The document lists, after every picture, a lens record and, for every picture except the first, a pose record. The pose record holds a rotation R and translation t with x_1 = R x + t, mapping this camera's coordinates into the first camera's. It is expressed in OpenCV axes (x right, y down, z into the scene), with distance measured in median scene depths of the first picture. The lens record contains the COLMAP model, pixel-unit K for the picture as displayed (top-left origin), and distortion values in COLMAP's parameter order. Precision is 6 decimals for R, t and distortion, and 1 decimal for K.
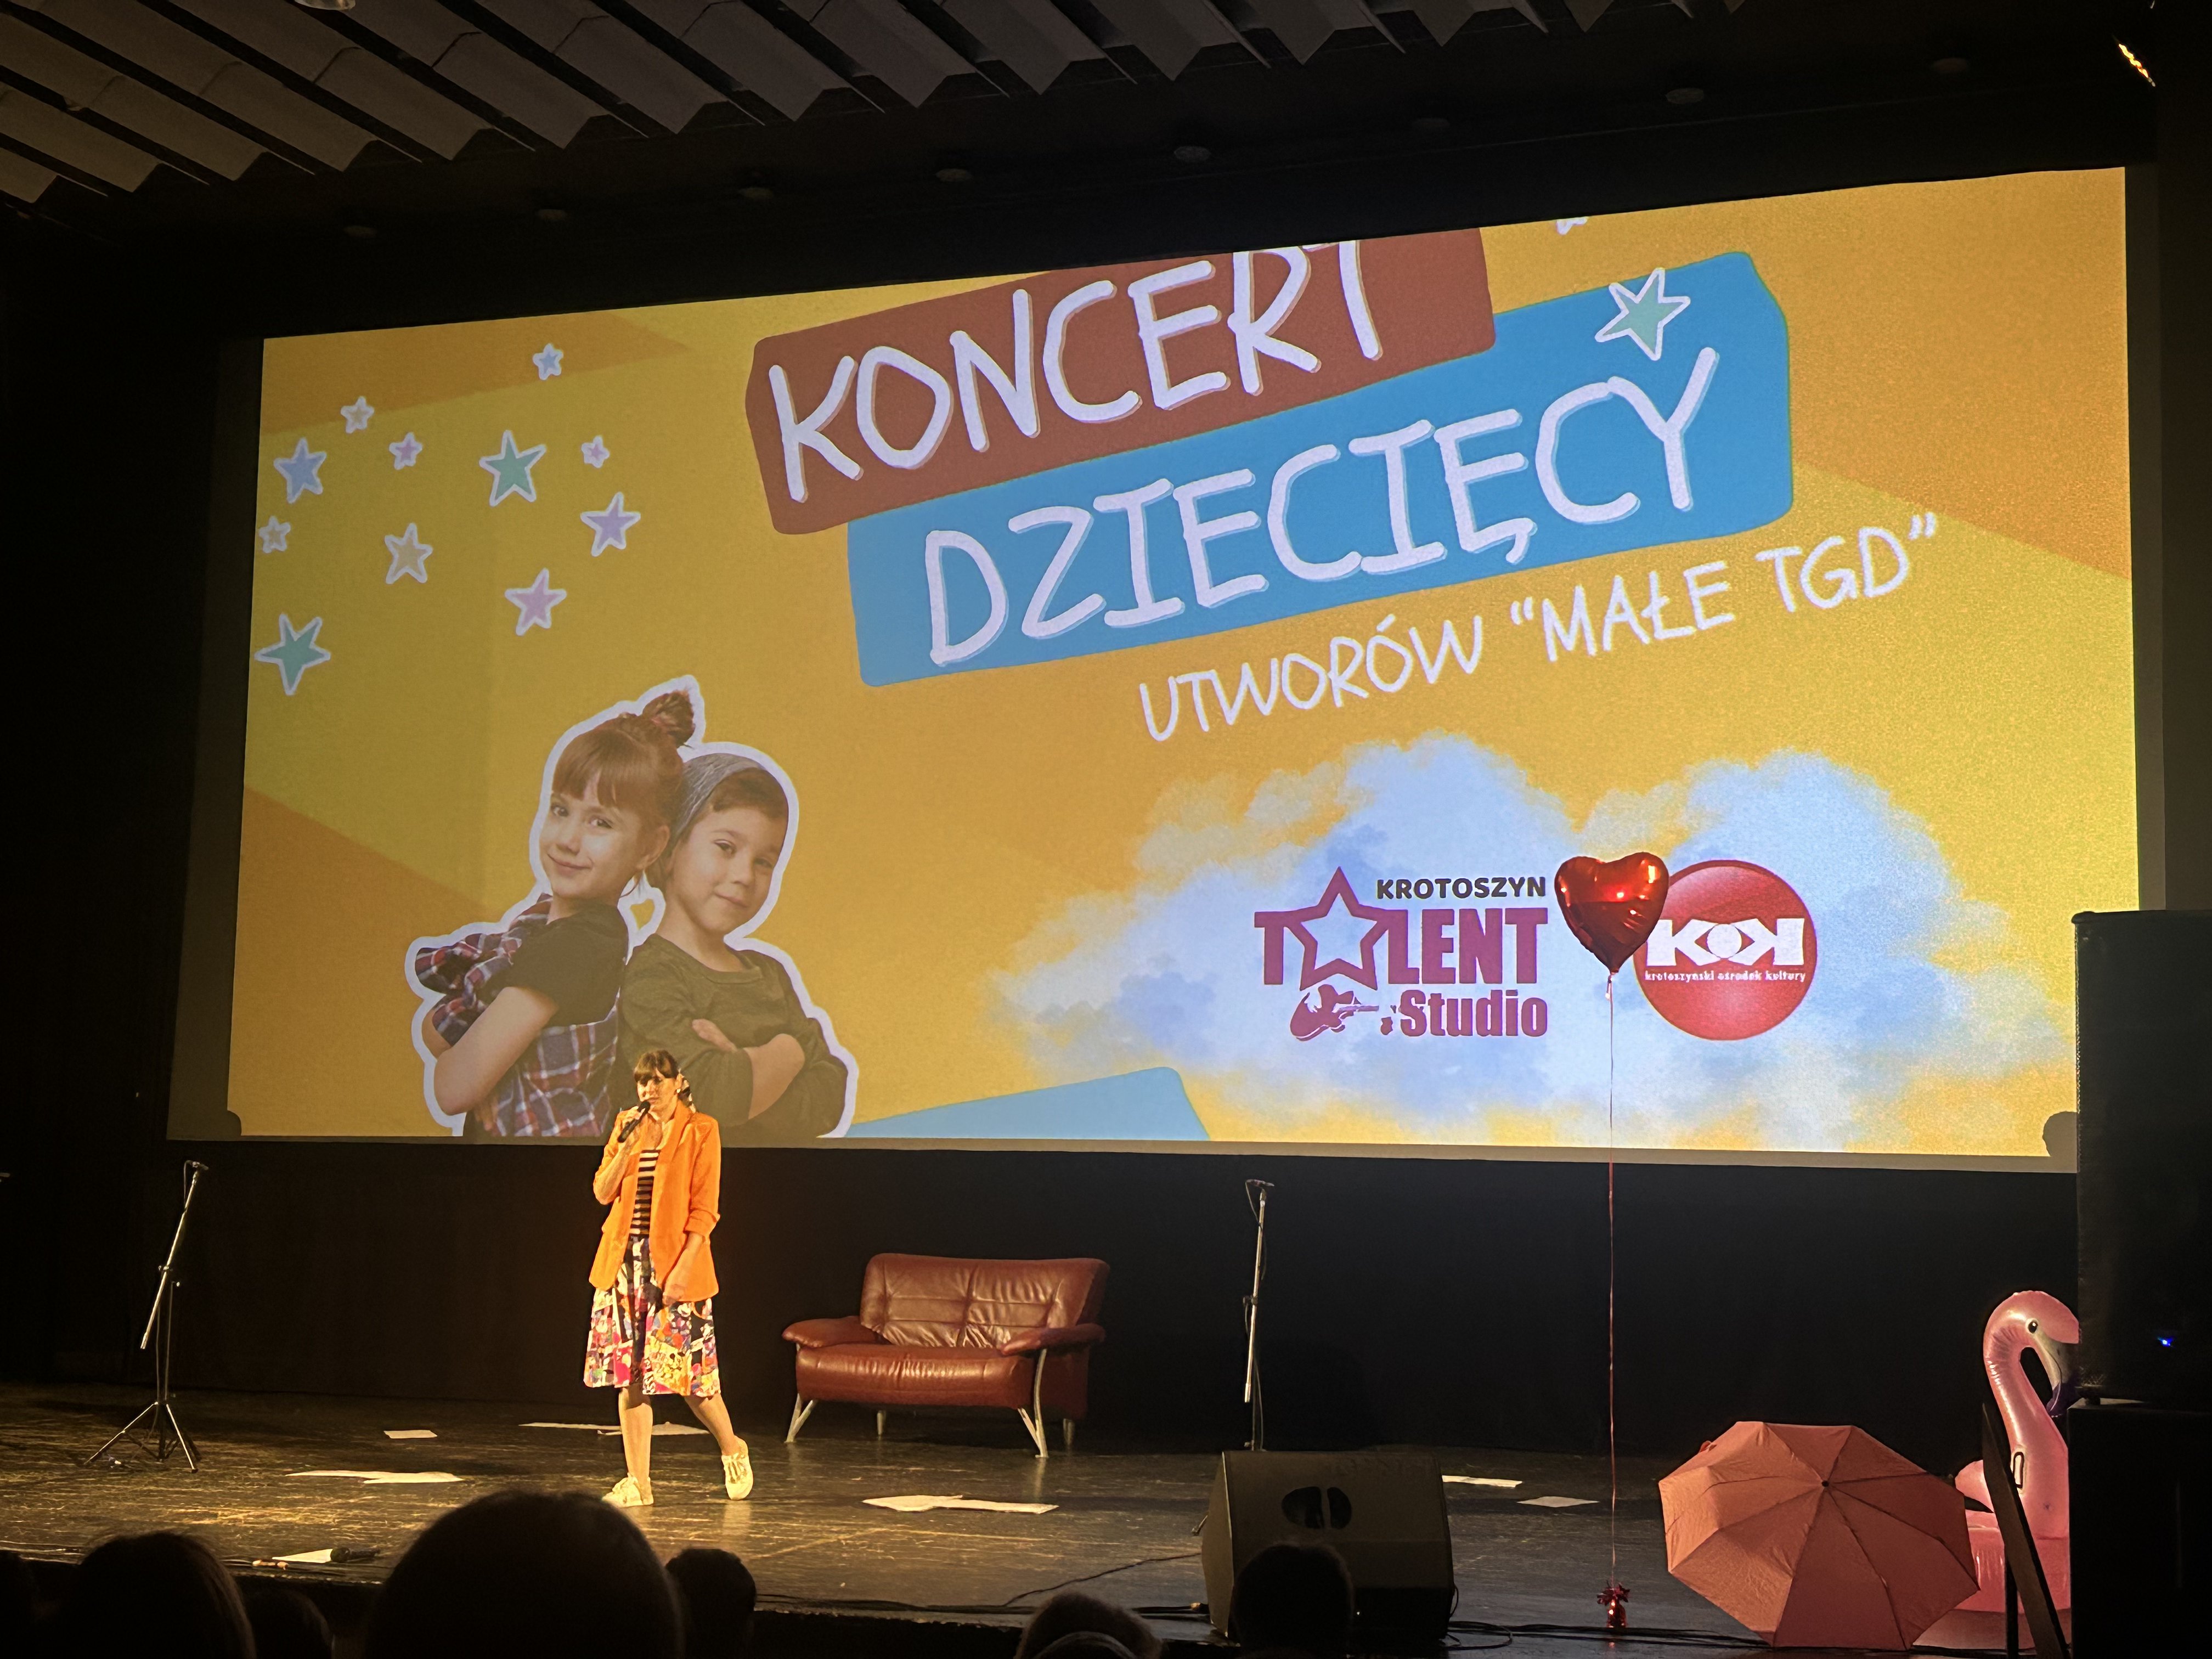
lens RADIAL K [[3196.1, 0, 1135.2], [0, 3196.1, 822.6], [0, 0, 1]] dist [0.140971, 0.000000]
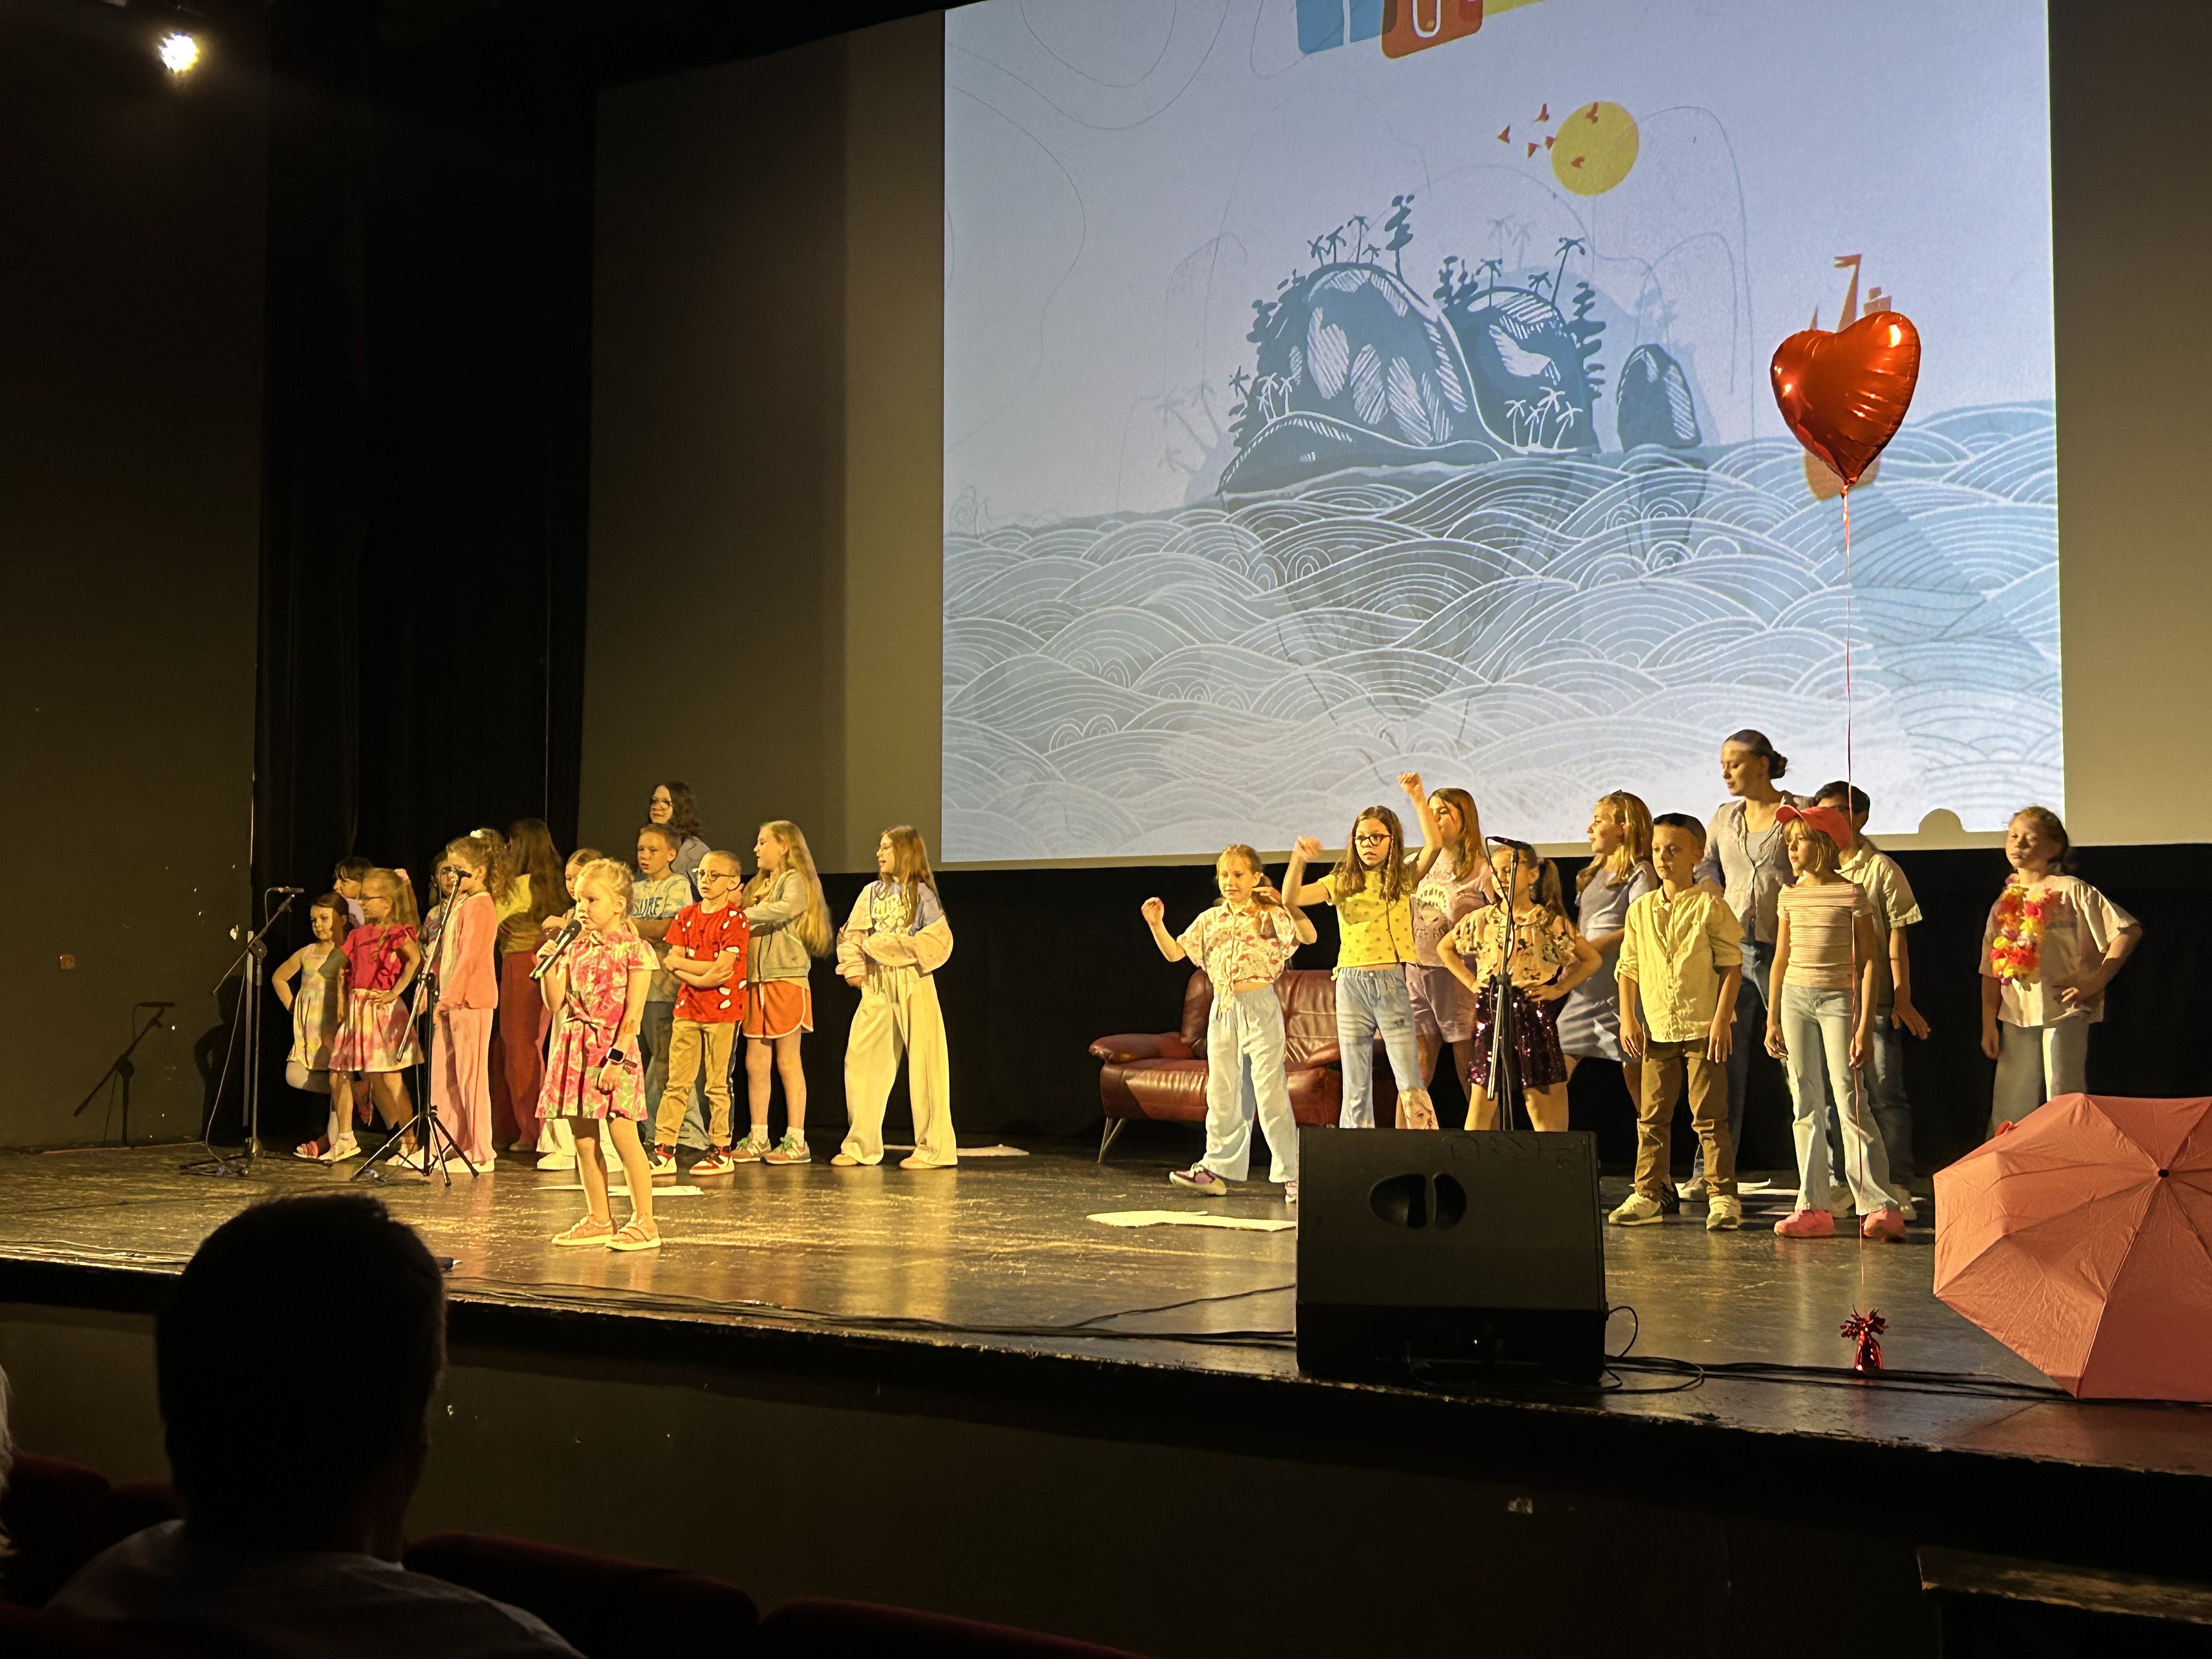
lens RADIAL K [[2700.9, 0, 1138.1], [0, 2700.9, 845.6], [0, 0, 1]] dist [0.085807, 0.000000]
pose [[0.971603, -0.028971, -0.234838, 0.136815], [0.041877, 0.997863, 0.050157, 0.091995], [0.232883, -0.058567, 0.970740, 0.364540]]
